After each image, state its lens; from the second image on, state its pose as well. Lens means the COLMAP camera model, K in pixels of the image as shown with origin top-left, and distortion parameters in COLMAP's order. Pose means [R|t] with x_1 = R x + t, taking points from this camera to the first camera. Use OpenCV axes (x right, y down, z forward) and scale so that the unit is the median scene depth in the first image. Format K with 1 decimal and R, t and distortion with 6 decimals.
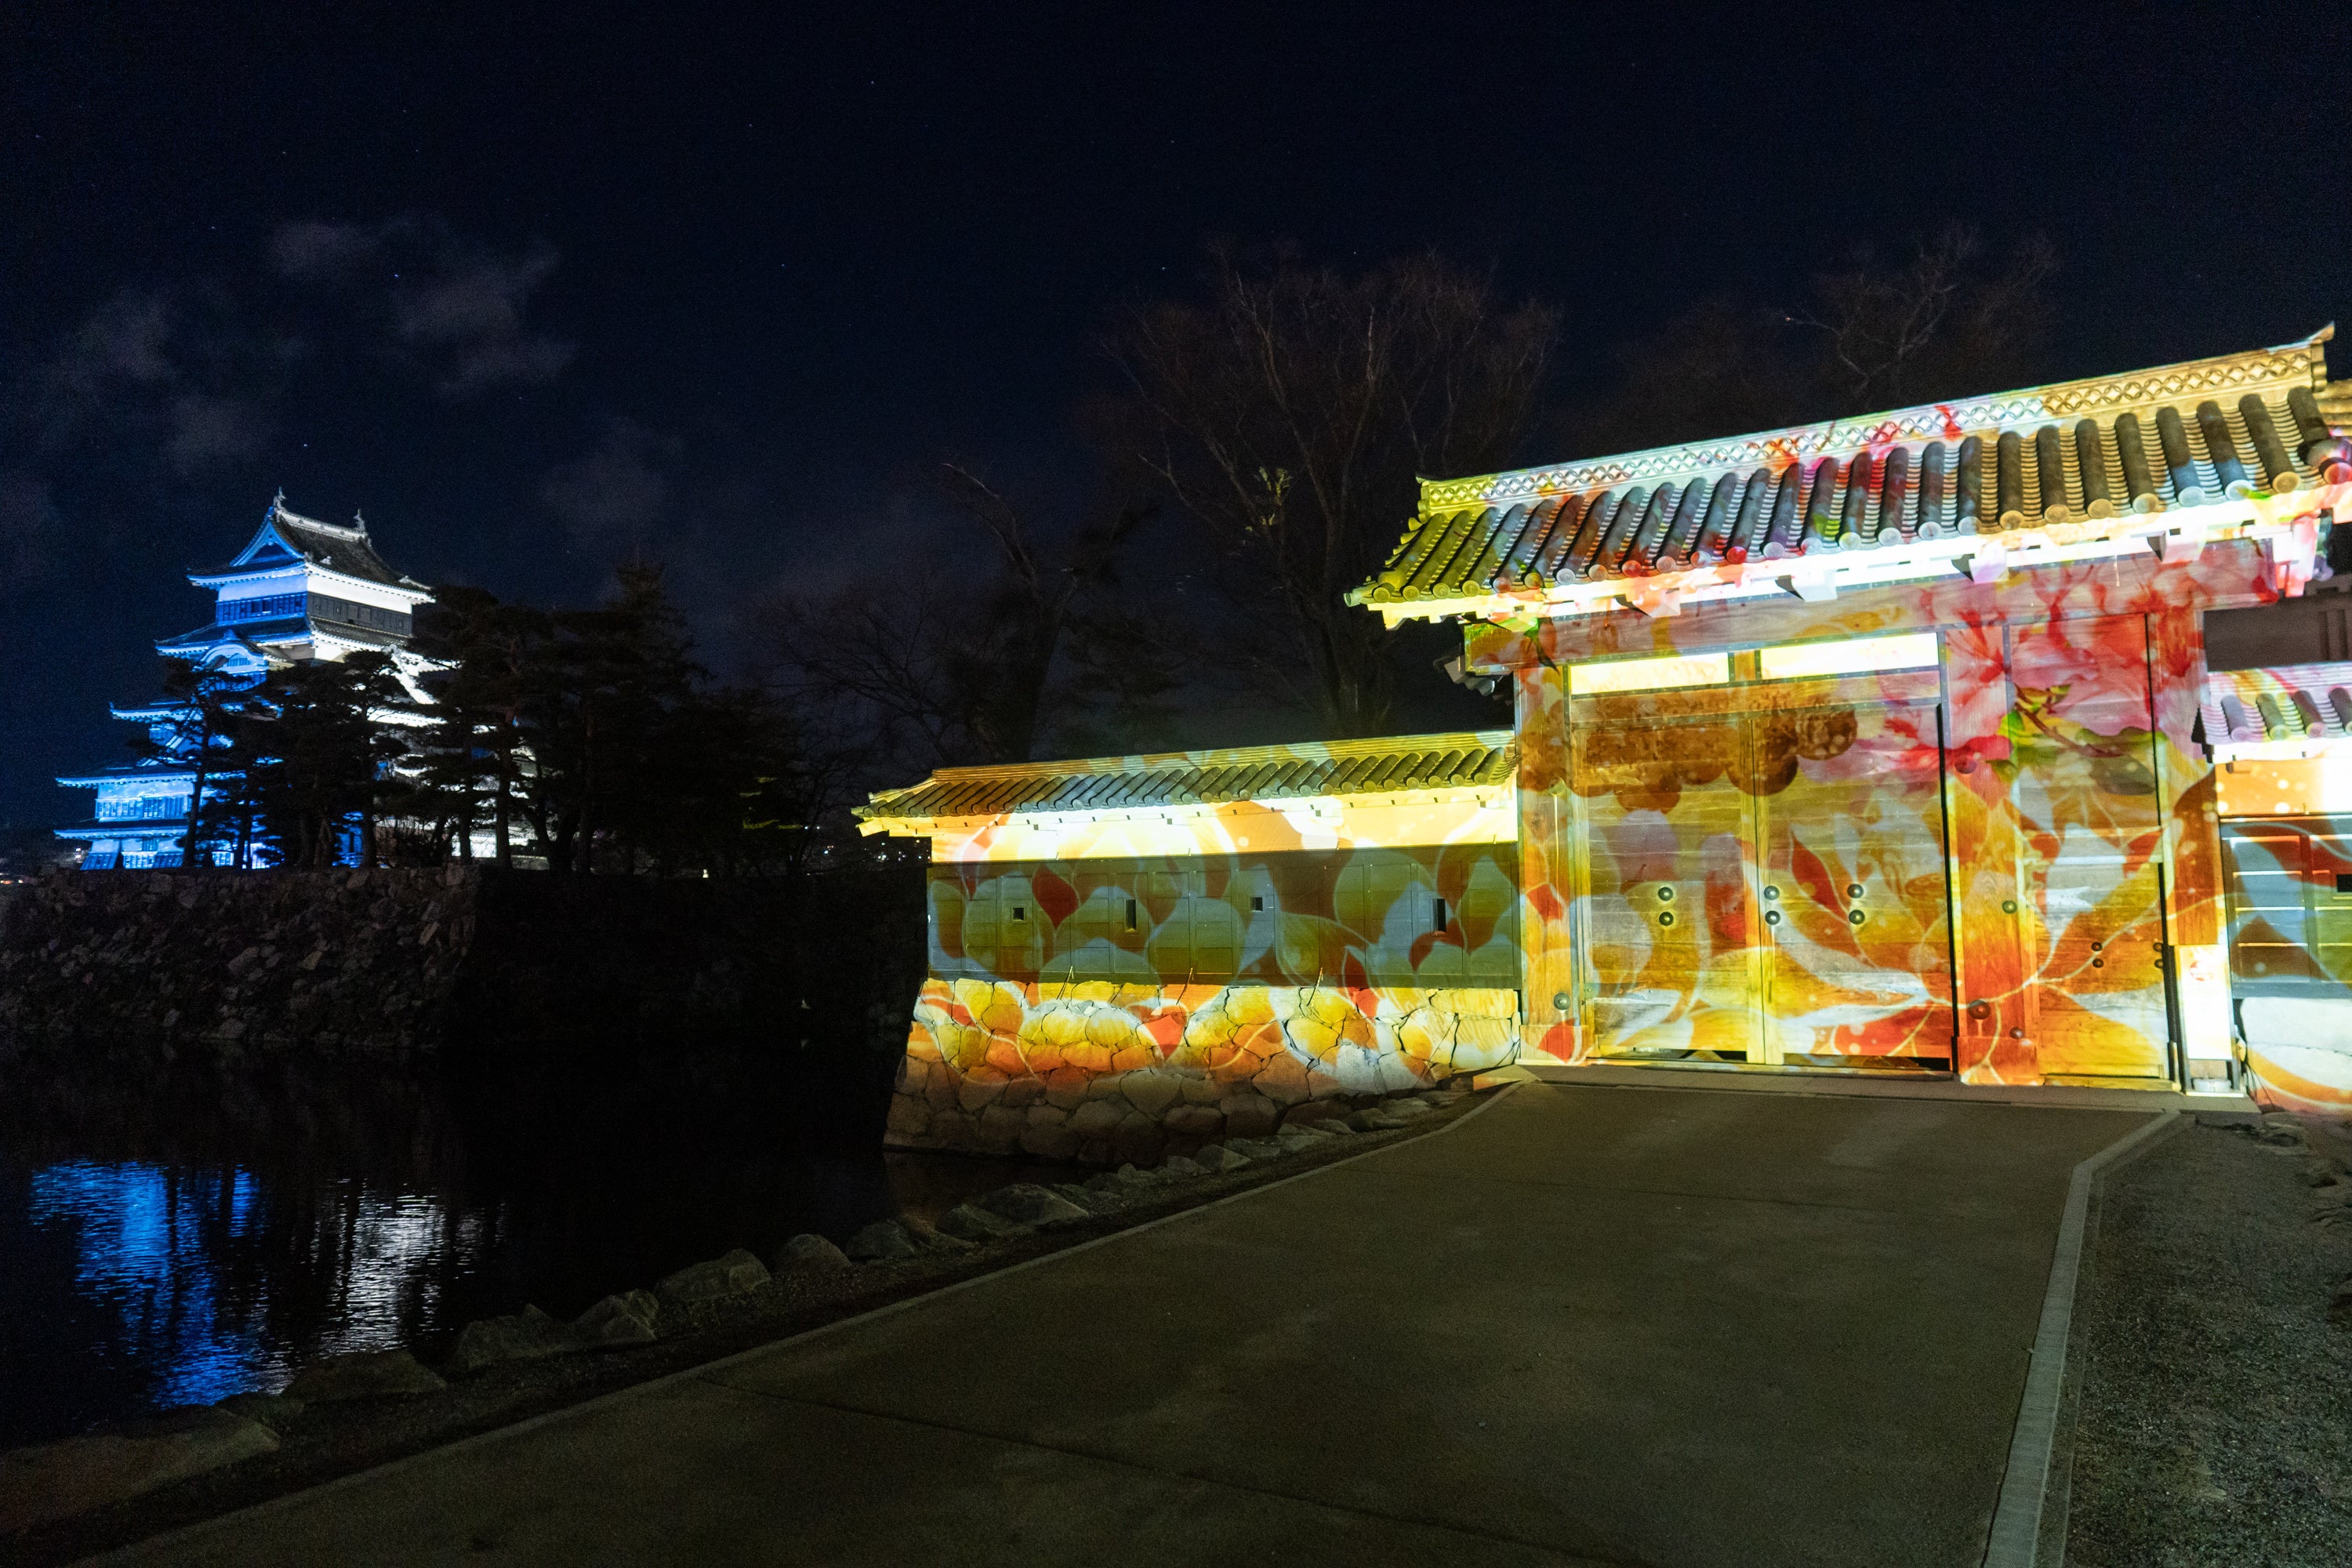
lens RADIAL K [[1604.9, 0, 1176.0], [0, 1604.9, 784.0], [0, 0, 1]] dist [-0.000619, 0.004595]
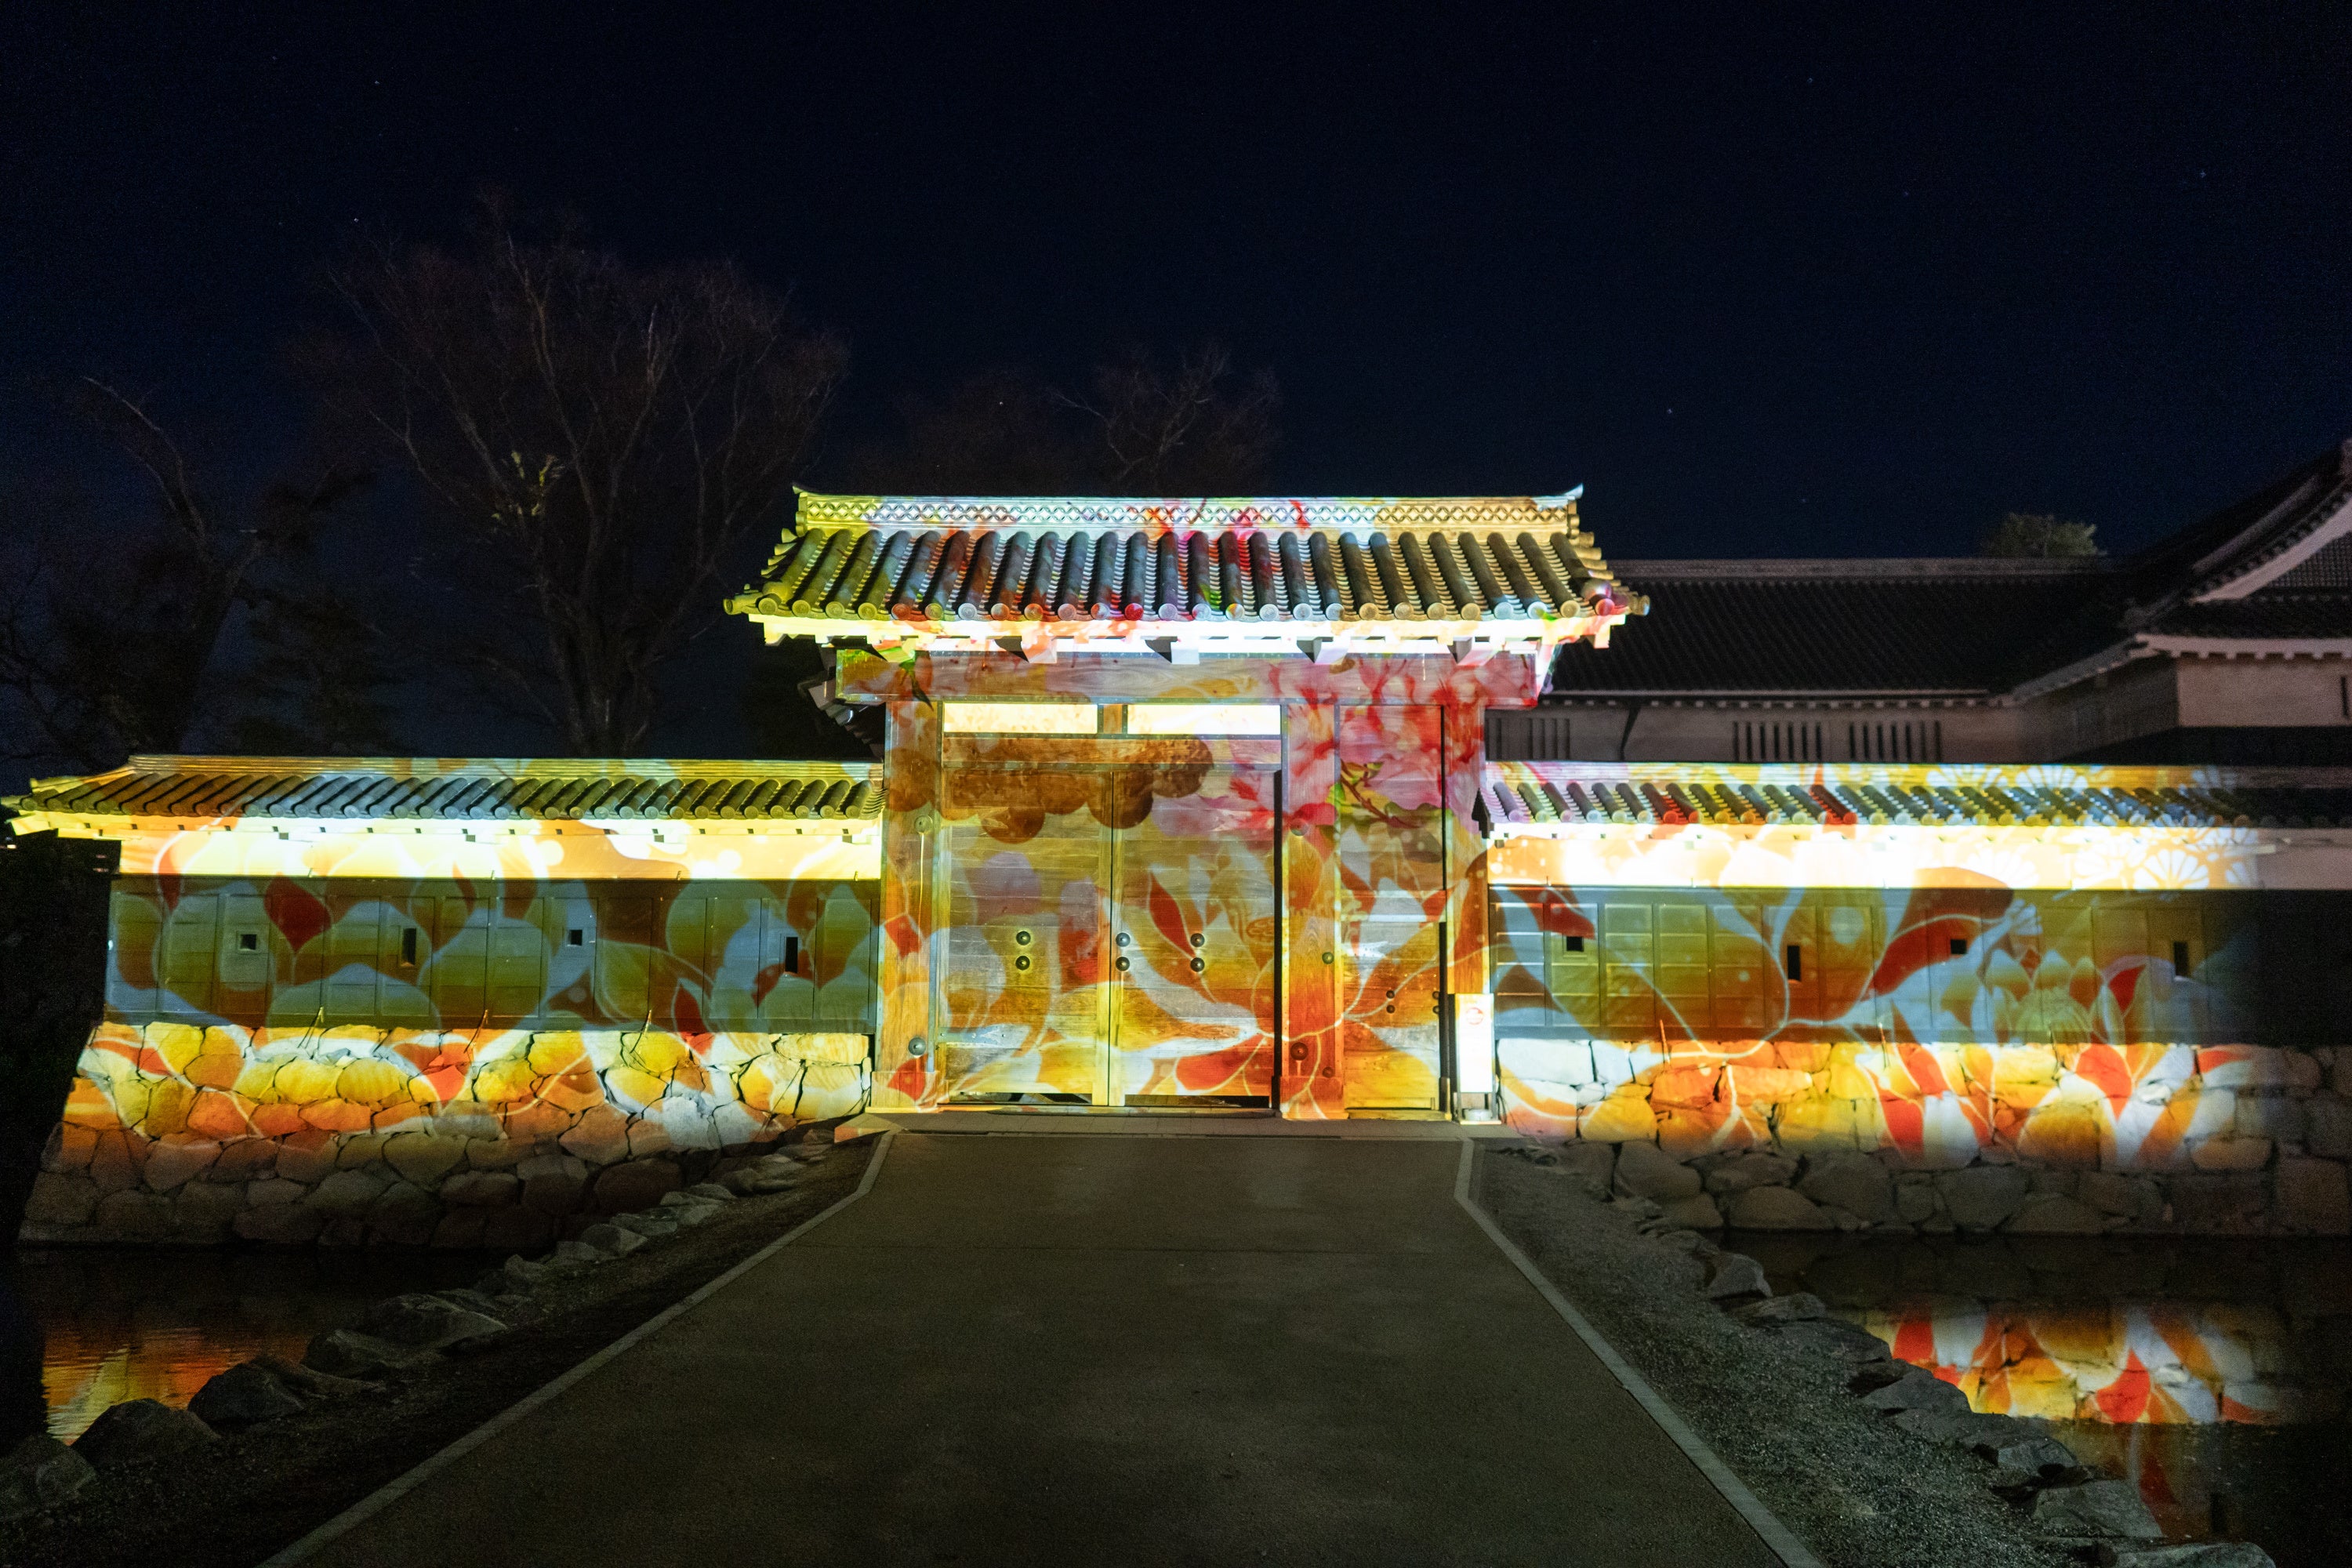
lens RADIAL K [[1576.0, 0, 1170.8], [0, 1576.0, 791.4], [0, 0, 1]] dist [-0.006280, 0.000519]
pose [[0.866541, 0.069995, 0.494174, -0.107208], [-0.060654, 0.997547, -0.034935, 0.005749], [-0.495407, 0.000299, 0.868661, 0.095844]]
